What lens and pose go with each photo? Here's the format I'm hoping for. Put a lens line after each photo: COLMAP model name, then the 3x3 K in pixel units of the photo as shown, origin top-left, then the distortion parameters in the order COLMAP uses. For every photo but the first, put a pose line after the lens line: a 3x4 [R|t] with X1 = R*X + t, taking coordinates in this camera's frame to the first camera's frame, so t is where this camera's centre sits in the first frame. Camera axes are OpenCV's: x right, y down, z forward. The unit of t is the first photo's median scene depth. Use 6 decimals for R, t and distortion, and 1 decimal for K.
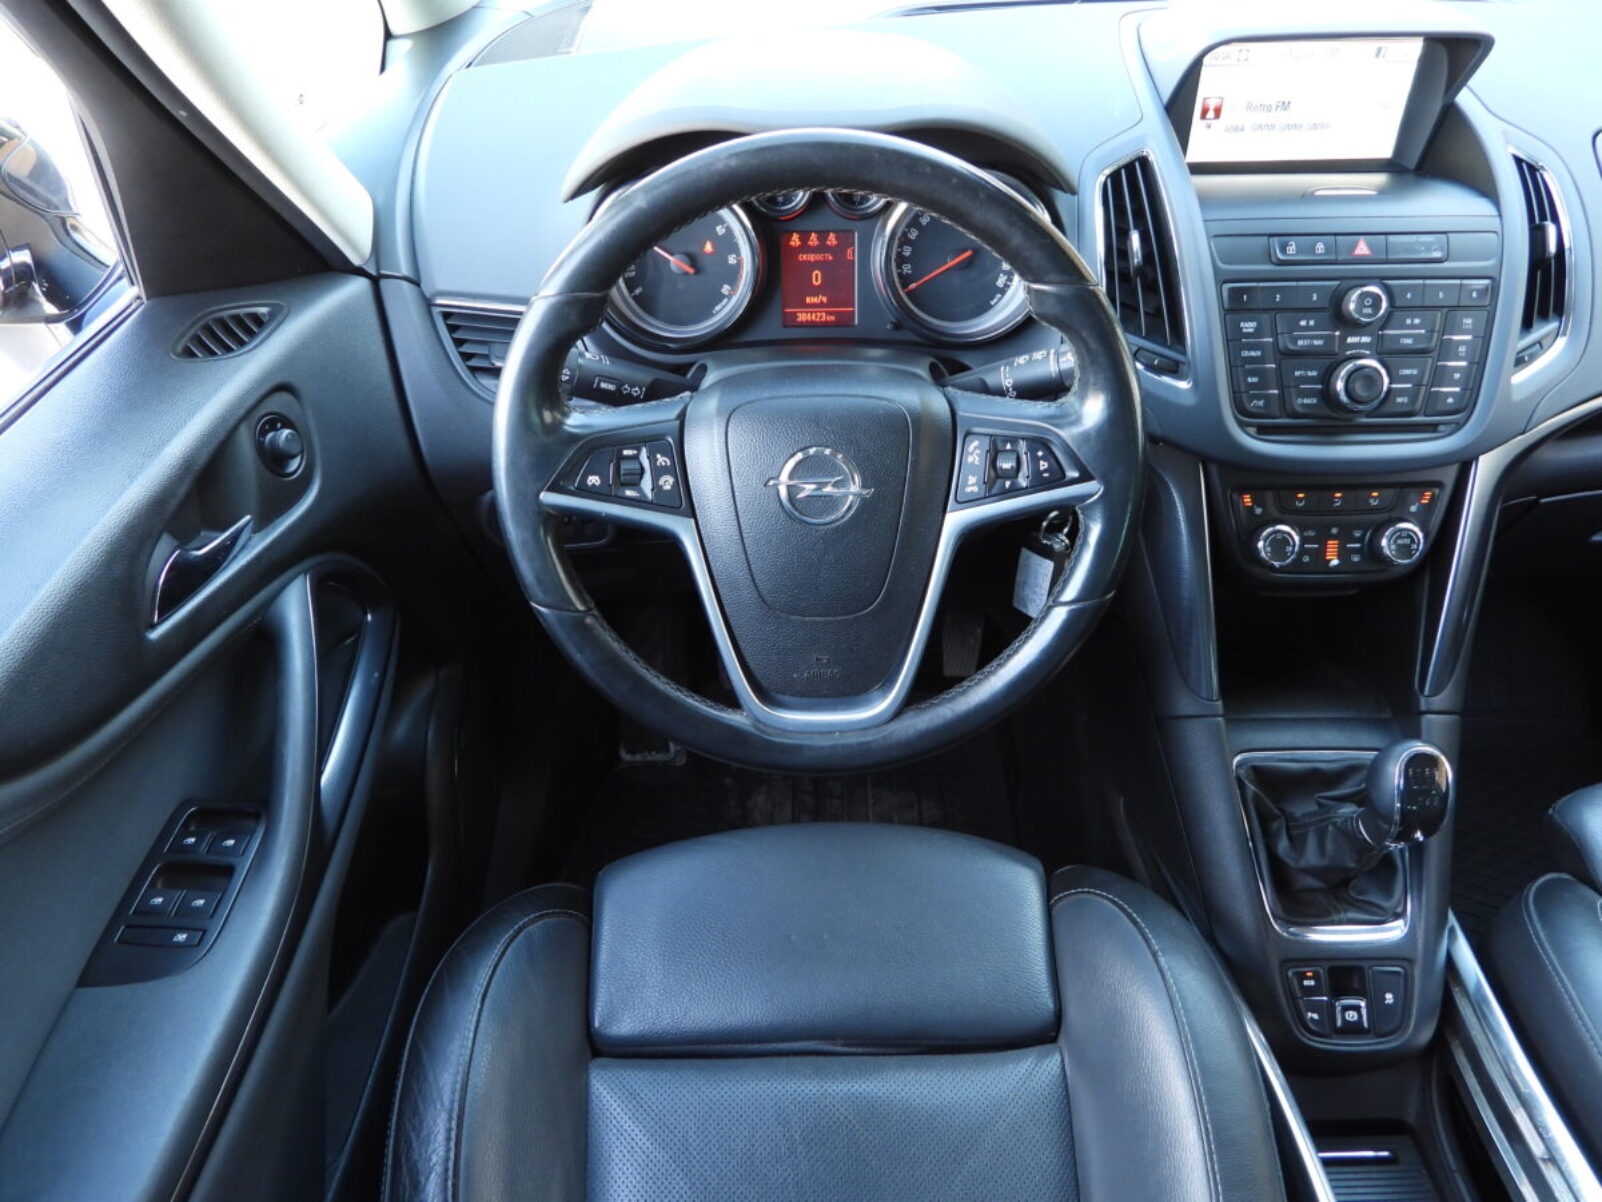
lens RADIAL K [[1139.7, 0, 801.0], [0, 1139.7, 601.0], [0, 0, 1]] dist [-0.013397, -0.000205]
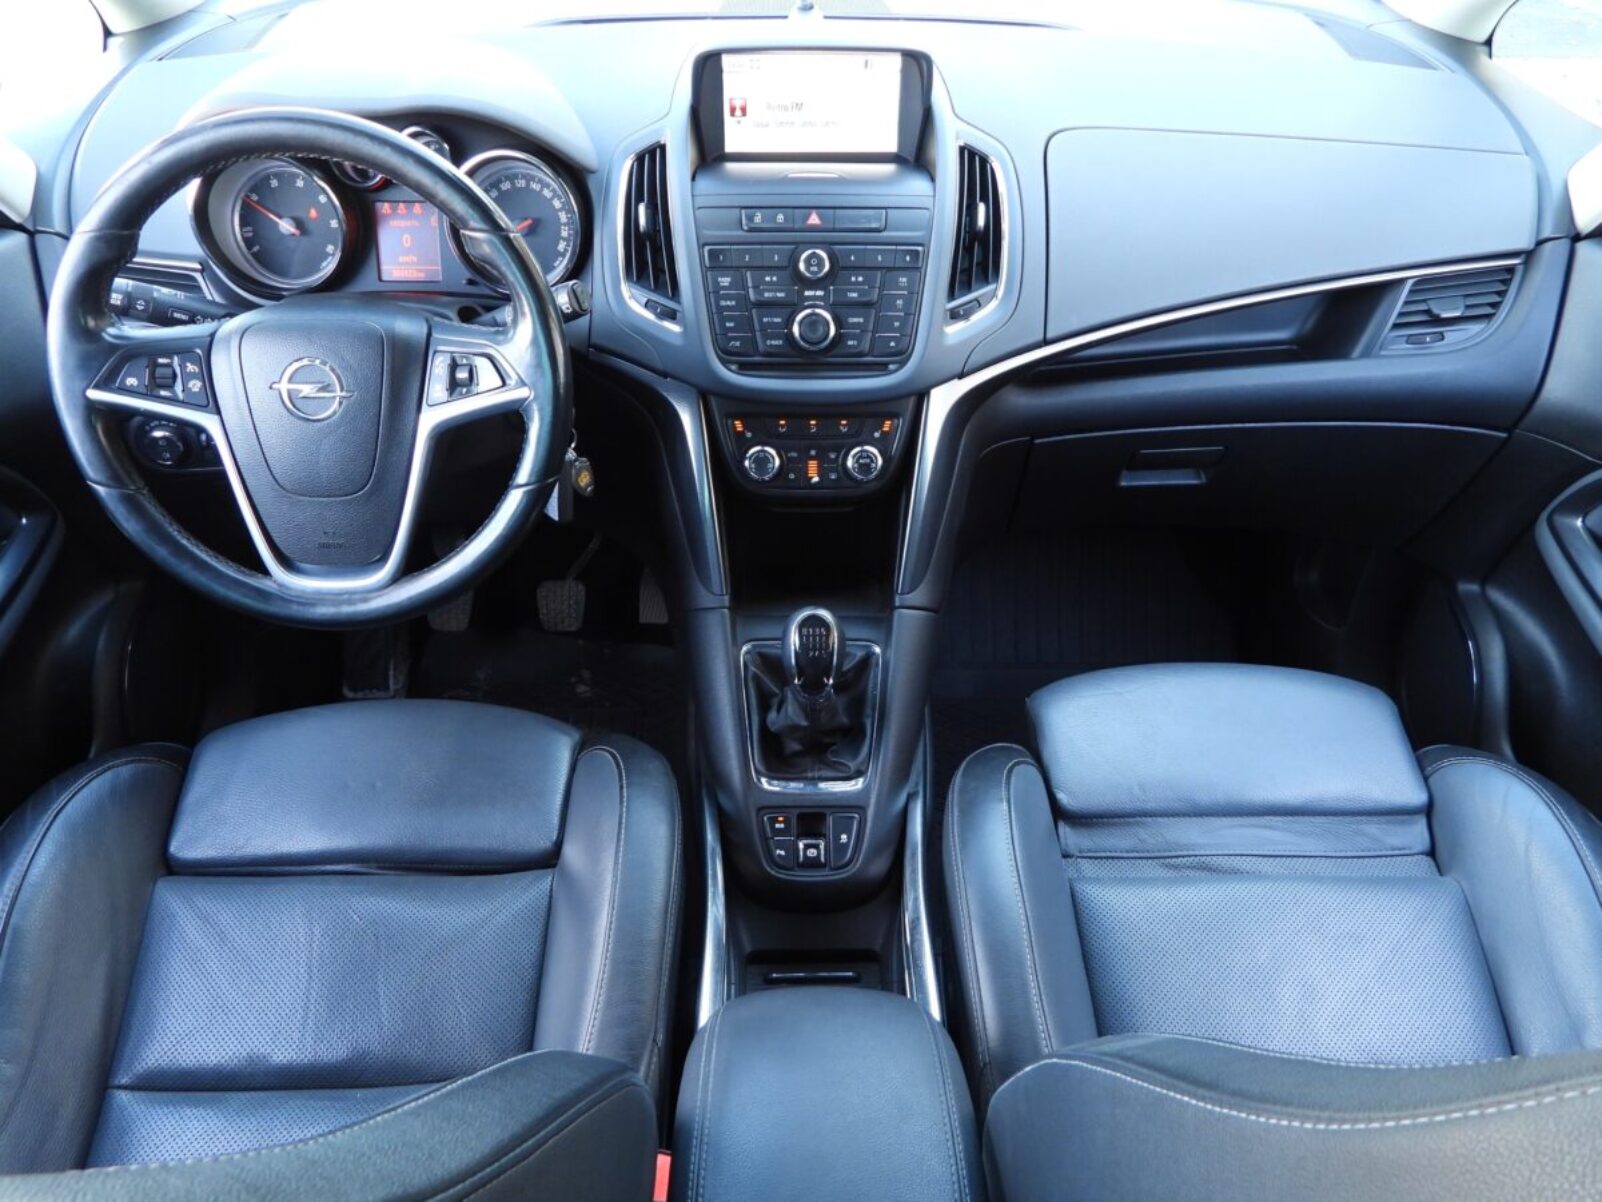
lens RADIAL K [[1205.2, 0, 801.0], [0, 1205.2, 601.0], [0, 0, 1]] dist [-0.018136, 0.004914]
pose [[0.999508, 0.014041, 0.028033, 0.438095], [-0.013141, 0.999401, -0.032012, 0.141780], [-0.028465, 0.031628, 0.999094, -0.284071]]
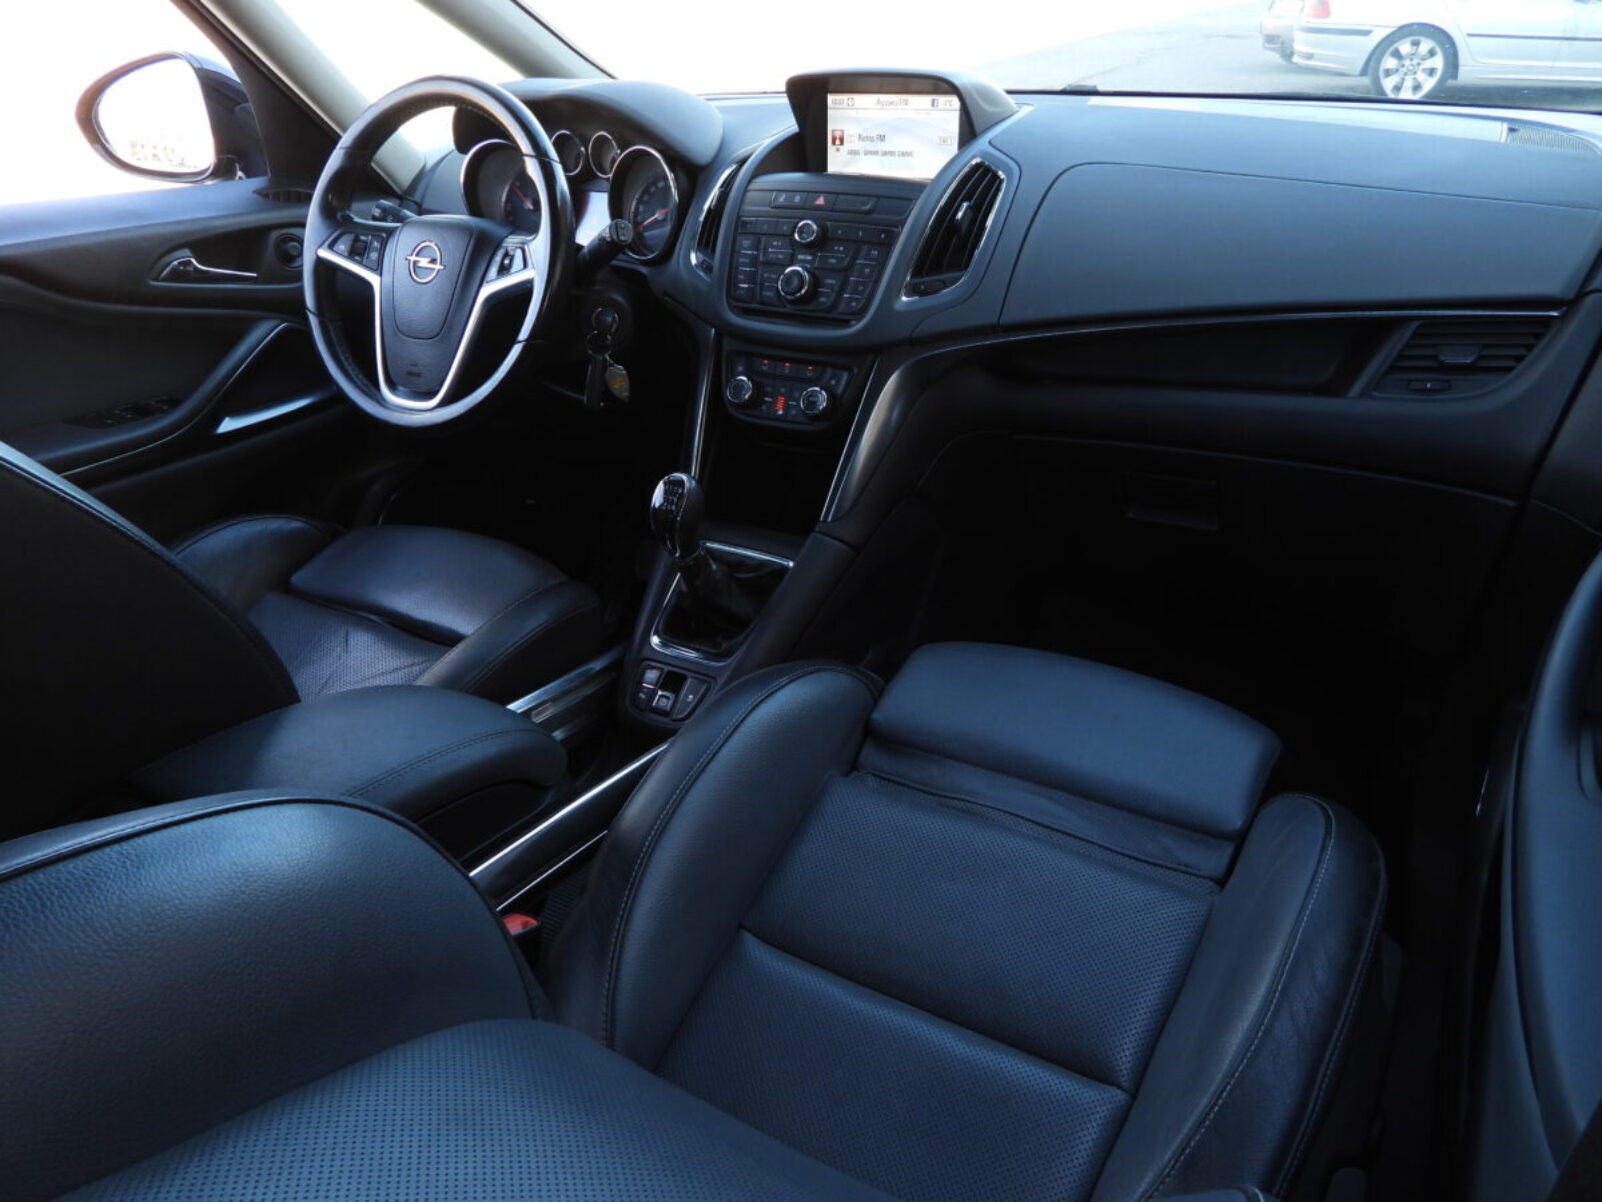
lens RADIAL K [[1139.7, 0, 801.0], [0, 1139.7, 601.0], [0, 0, 1]] dist [-0.013397, -0.000205]
pose [[0.865286, 0.231658, -0.444538, 1.231301], [-0.320924, 0.937253, -0.136251, 0.388791], [0.385081, 0.260559, 0.885337, -0.199471]]
